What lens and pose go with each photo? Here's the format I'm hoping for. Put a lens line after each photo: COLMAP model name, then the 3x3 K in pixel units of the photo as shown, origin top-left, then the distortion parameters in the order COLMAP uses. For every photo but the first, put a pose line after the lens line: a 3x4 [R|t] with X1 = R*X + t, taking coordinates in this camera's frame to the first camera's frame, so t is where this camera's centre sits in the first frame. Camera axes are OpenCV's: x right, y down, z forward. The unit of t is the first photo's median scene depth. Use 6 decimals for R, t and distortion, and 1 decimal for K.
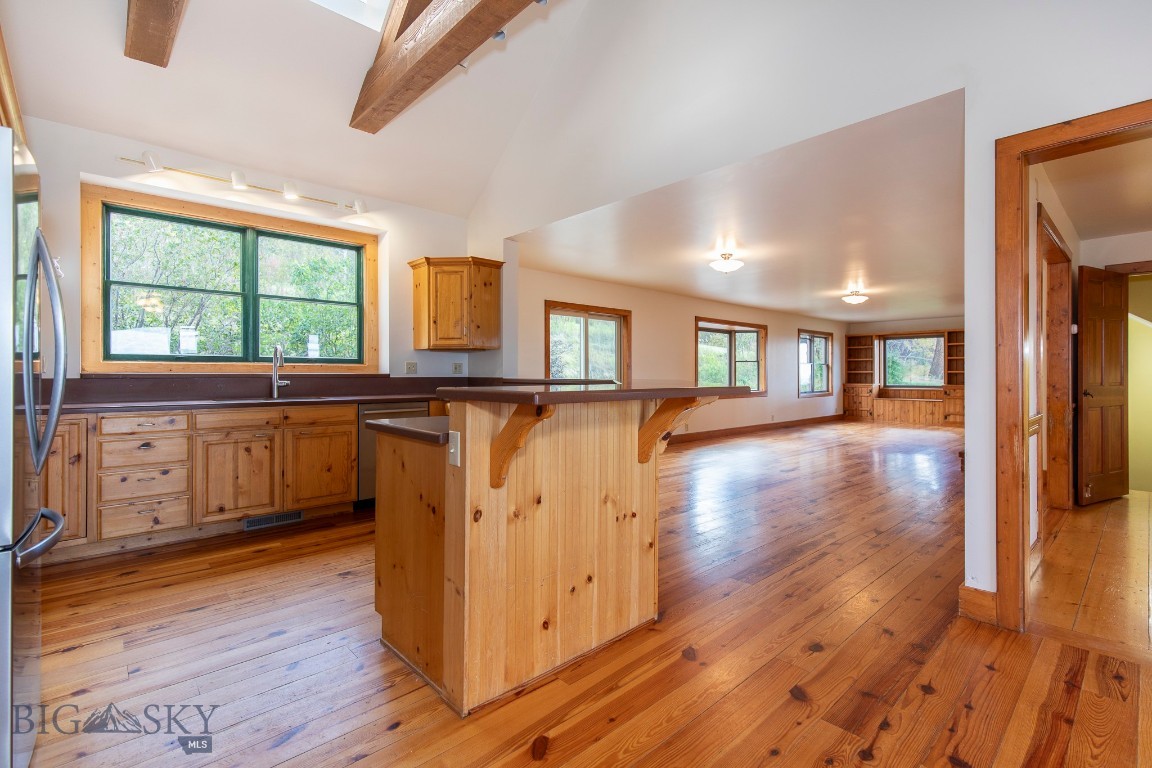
lens RADIAL K [[527.0, 0, 575.8], [0, 527.0, 374.4], [0, 0, 1]] dist [0.008222, -0.000591]
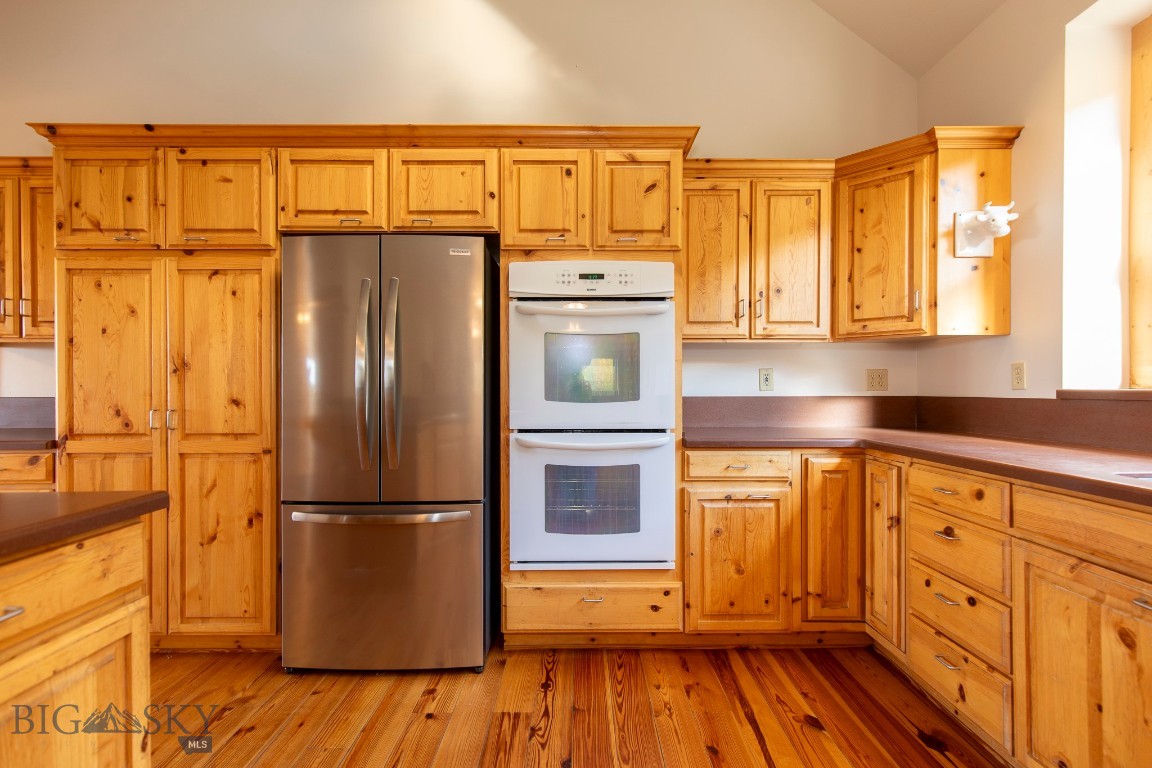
lens RADIAL K [[527.0, 0, 570.5], [0, 527.0, 390.1], [0, 0, 1]] dist [0.008222, -0.000591]
pose [[-0.683645, 0.000466, -0.729814, -0.153230], [0.003913, 0.999988, -0.003027, -0.001478], [0.729804, -0.004925, -0.683639, 0.853422]]
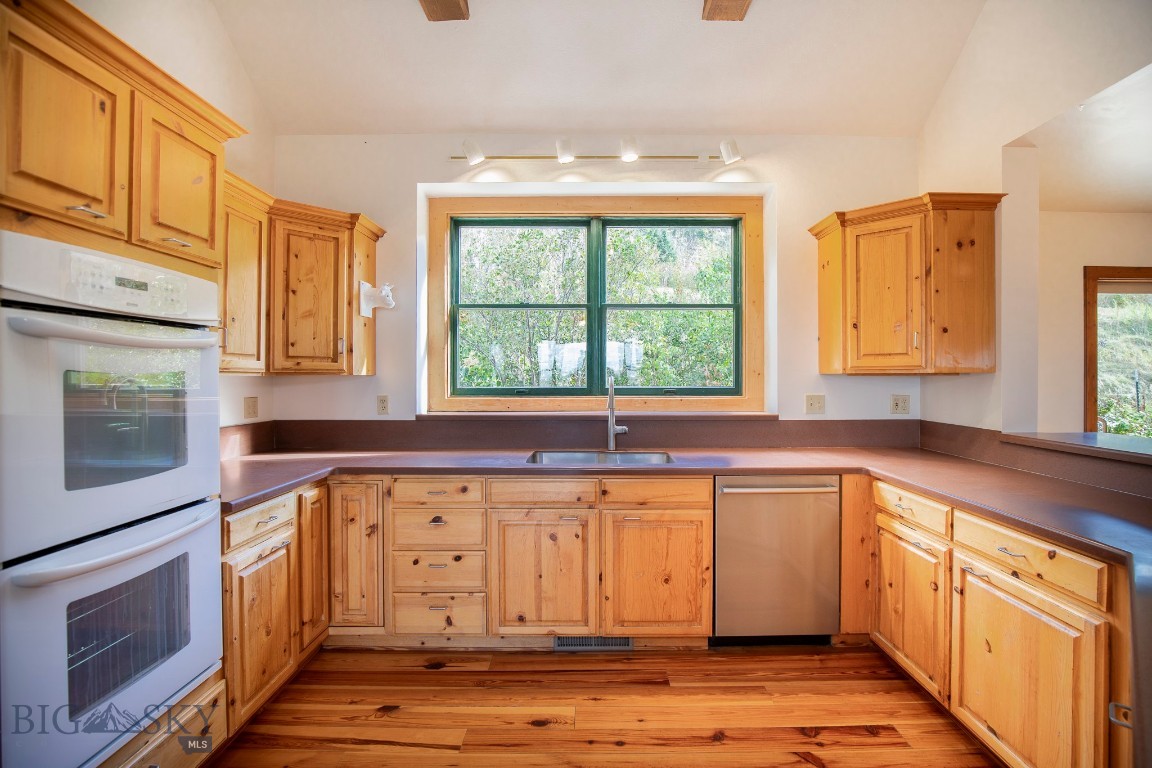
lens RADIAL K [[541.9, 0, 603.3], [0, 541.9, 378.0], [0, 0, 1]] dist [-0.028119, -0.000153]
pose [[0.744966, 0.002343, -0.667098, -0.099831], [0.002548, 0.999977, 0.006357, -0.056626], [0.667097, -0.006435, 0.744943, 0.464085]]
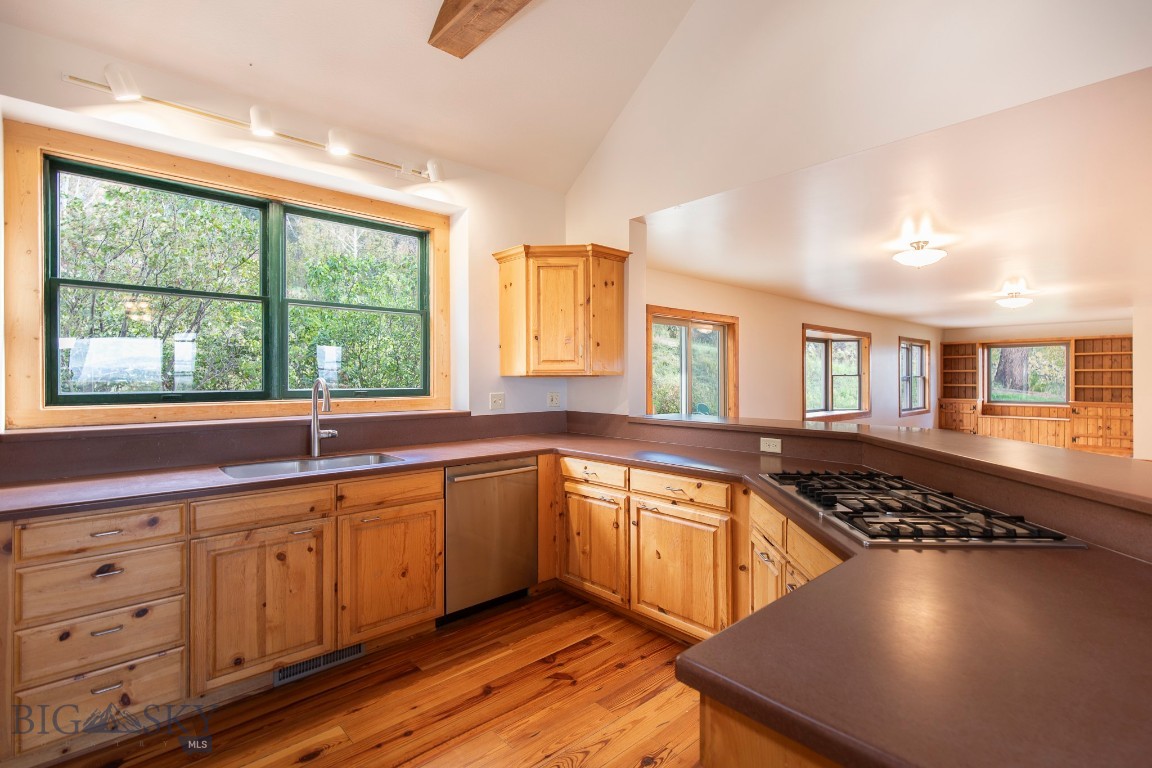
lens RADIAL K [[527.0, 0, 576.3], [0, 527.0, 380.8], [0, 0, 1]] dist [0.008222, -0.000591]
pose [[0.999974, -0.002707, -0.006652, -0.243197], [0.002749, 0.999976, 0.006363, -0.054090], [0.006635, -0.006381, 0.999958, 0.348405]]
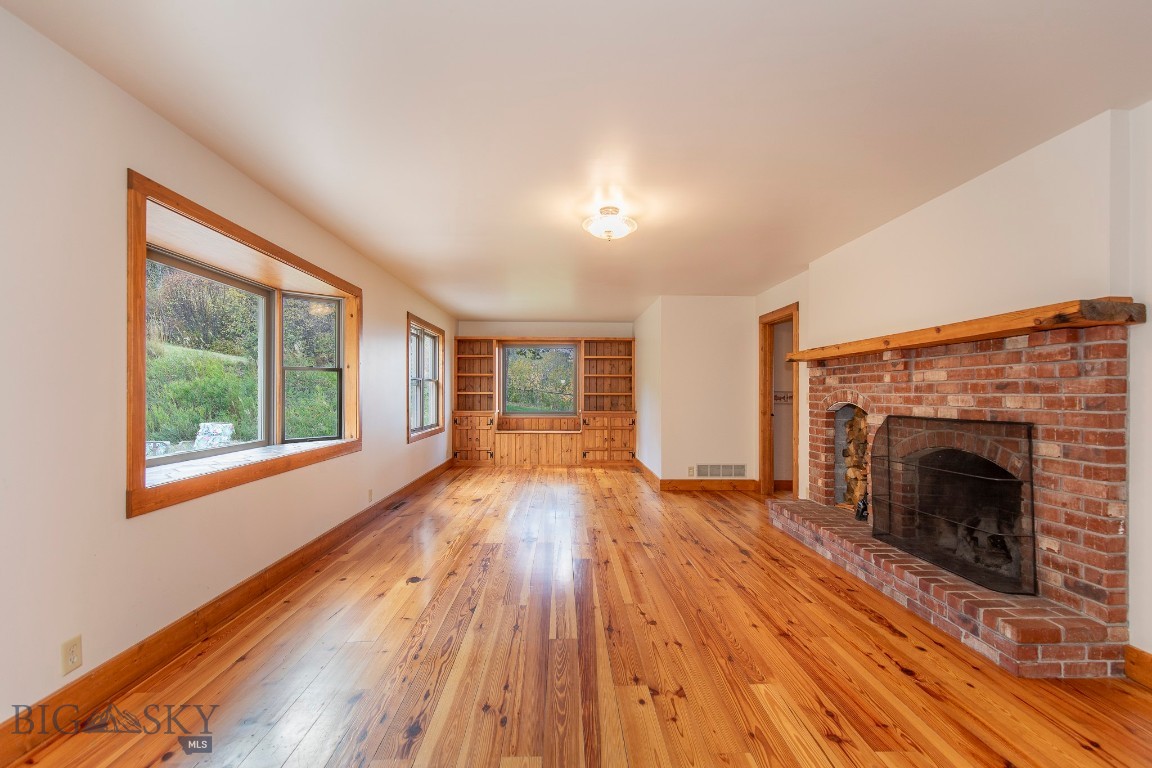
lens RADIAL K [[527.0, 0, 570.8], [0, 527.0, 387.9], [0, 0, 1]] dist [0.008222, -0.000591]
pose [[0.658994, 0.007587, 0.752110, 0.328593], [-0.000842, 0.999956, -0.009350, -0.014466], [-0.752147, 0.005528, 0.658972, 1.319036]]
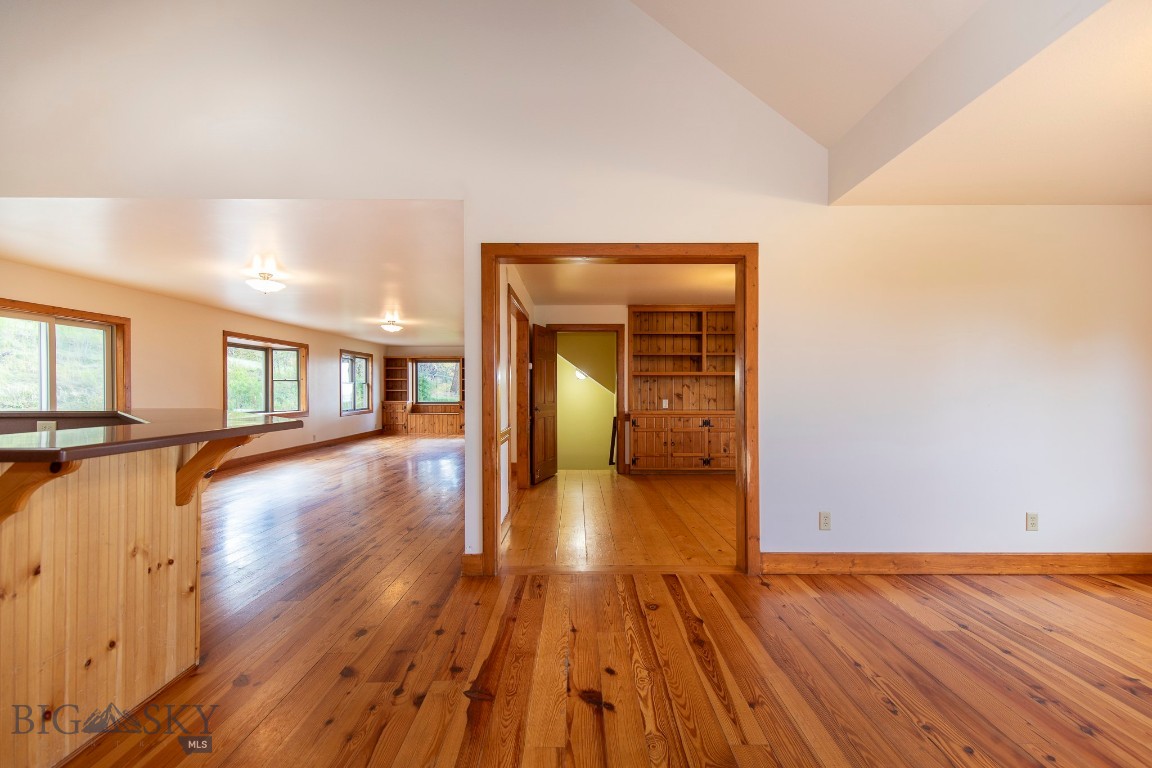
lens RADIAL K [[527.0, 0, 584.1], [0, 527.0, 389.9], [0, 0, 1]] dist [0.008222, -0.000591]
pose [[0.671461, -0.003742, 0.741030, -0.051824], [0.002006, 0.999993, 0.003232, -0.023626], [-0.741037, -0.000684, 0.671464, -0.101278]]
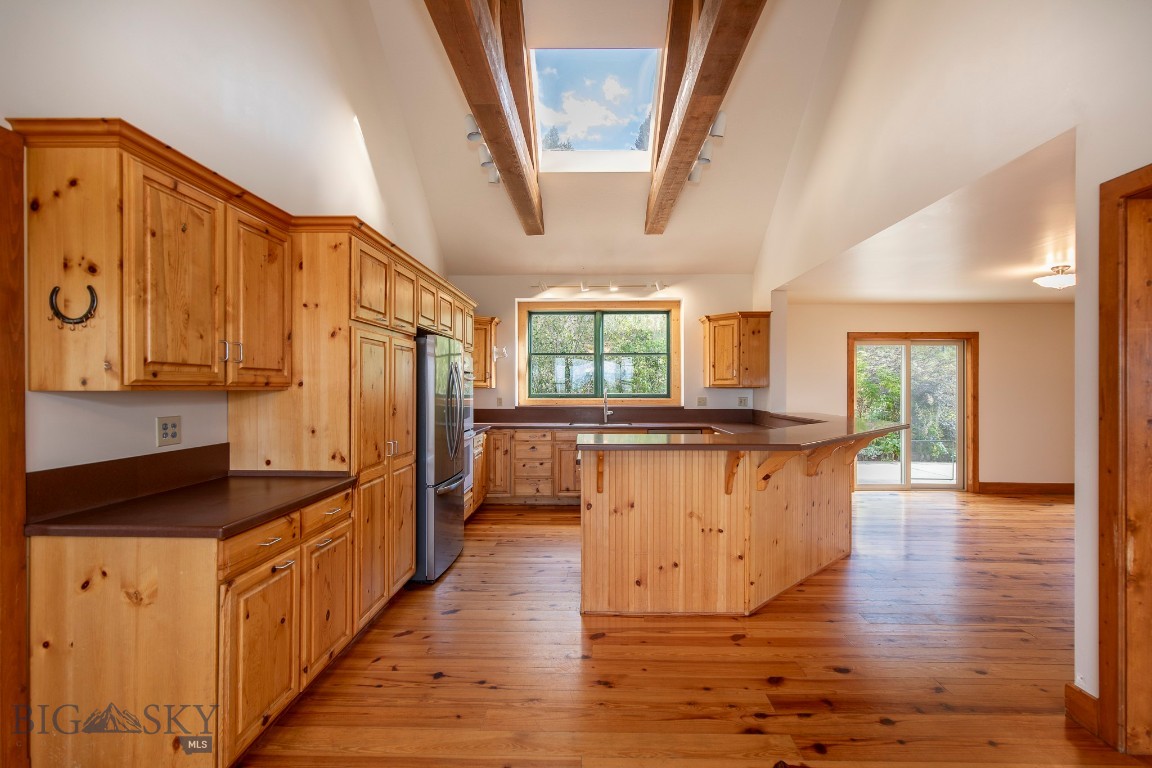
lens RADIAL K [[527.0, 0, 578.1], [0, 527.0, 383.6], [0, 0, 1]] dist [0.008222, -0.000591]
pose [[0.707422, -0.004633, -0.706776, 0.452422], [0.002725, 0.999989, -0.003827, -0.062874], [0.706786, 0.000781, 0.707427, -0.131908]]
